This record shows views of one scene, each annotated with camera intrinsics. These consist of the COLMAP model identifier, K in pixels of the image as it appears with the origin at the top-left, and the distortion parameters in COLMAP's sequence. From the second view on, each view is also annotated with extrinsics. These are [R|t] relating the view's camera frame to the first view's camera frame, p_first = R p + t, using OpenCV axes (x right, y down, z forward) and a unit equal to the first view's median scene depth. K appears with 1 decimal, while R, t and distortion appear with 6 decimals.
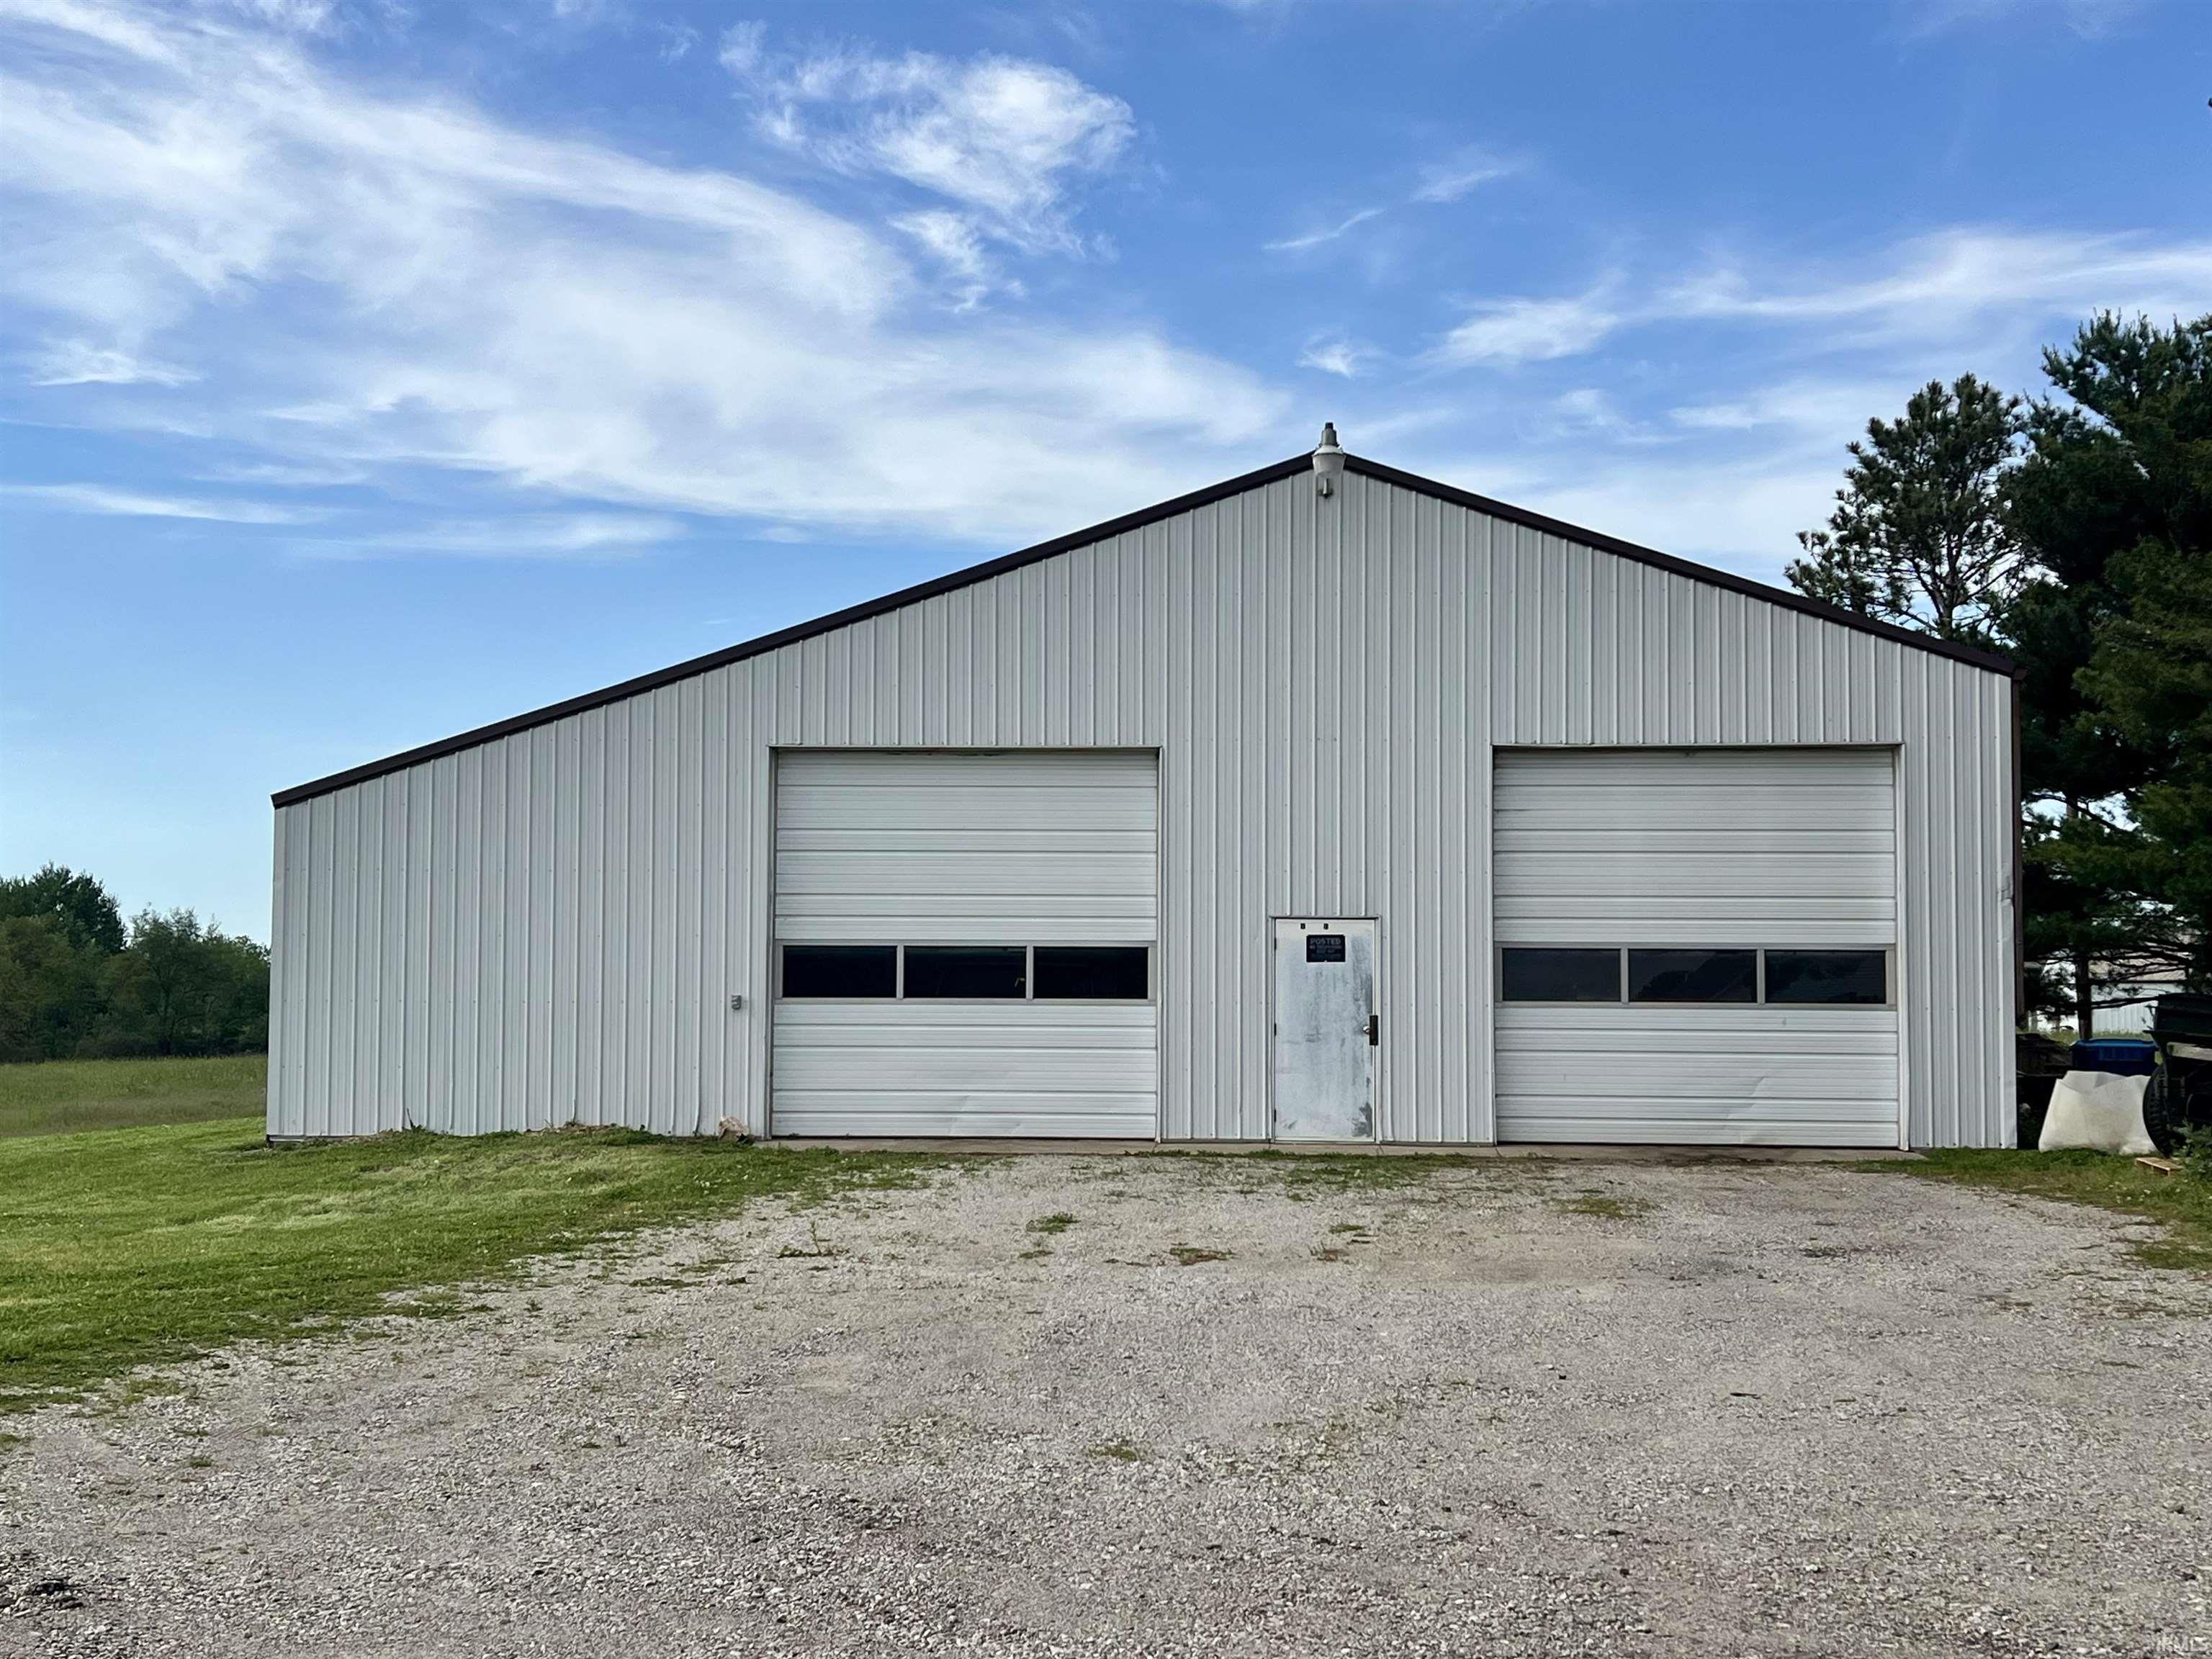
lens RADIAL K [[3157.8, 0, 1106.0], [0, 3157.8, 829.5], [0, 0, 1]] dist [0.248672, -0.151814]
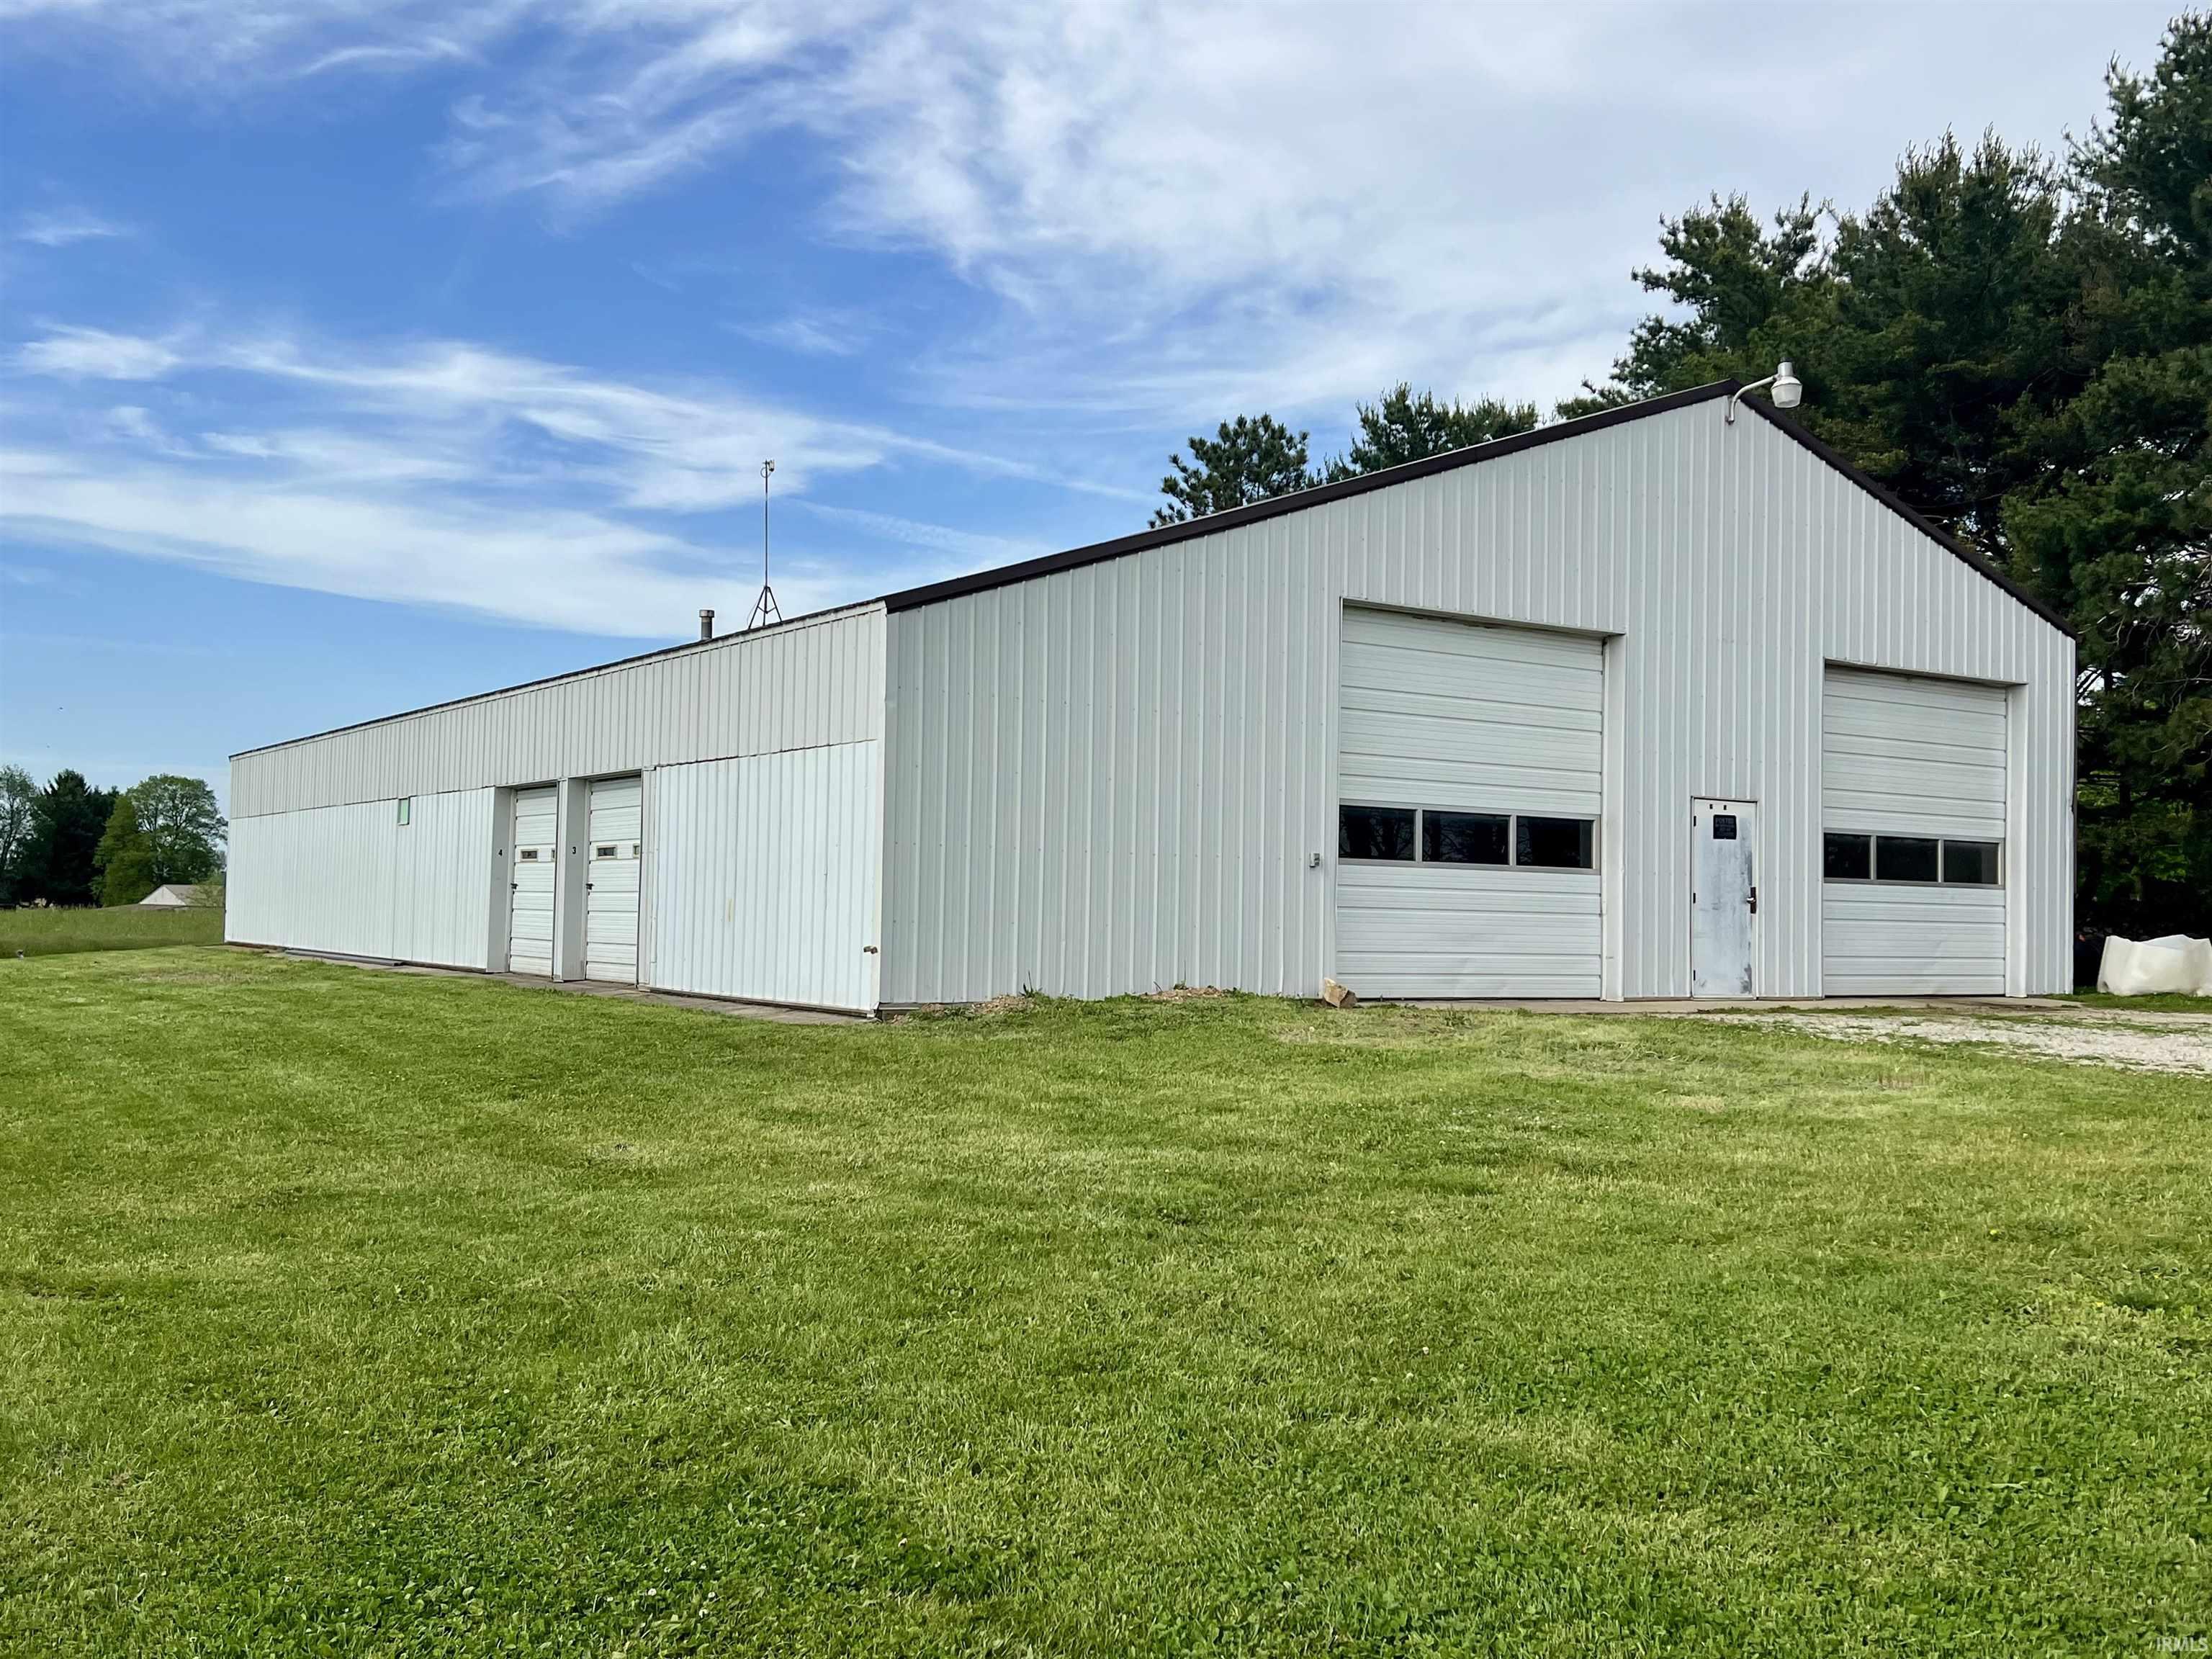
lens RADIAL K [[2043.6, 0, 1106.0], [0, 2043.6, 829.5], [0, 0, 1]] dist [0.047420, 0.003839]
pose [[0.795396, 0.034264, 0.605121, -0.539836], [-0.055138, 0.998351, 0.015945, 0.038484], [-0.603577, -0.046048, 0.795974, 0.545736]]
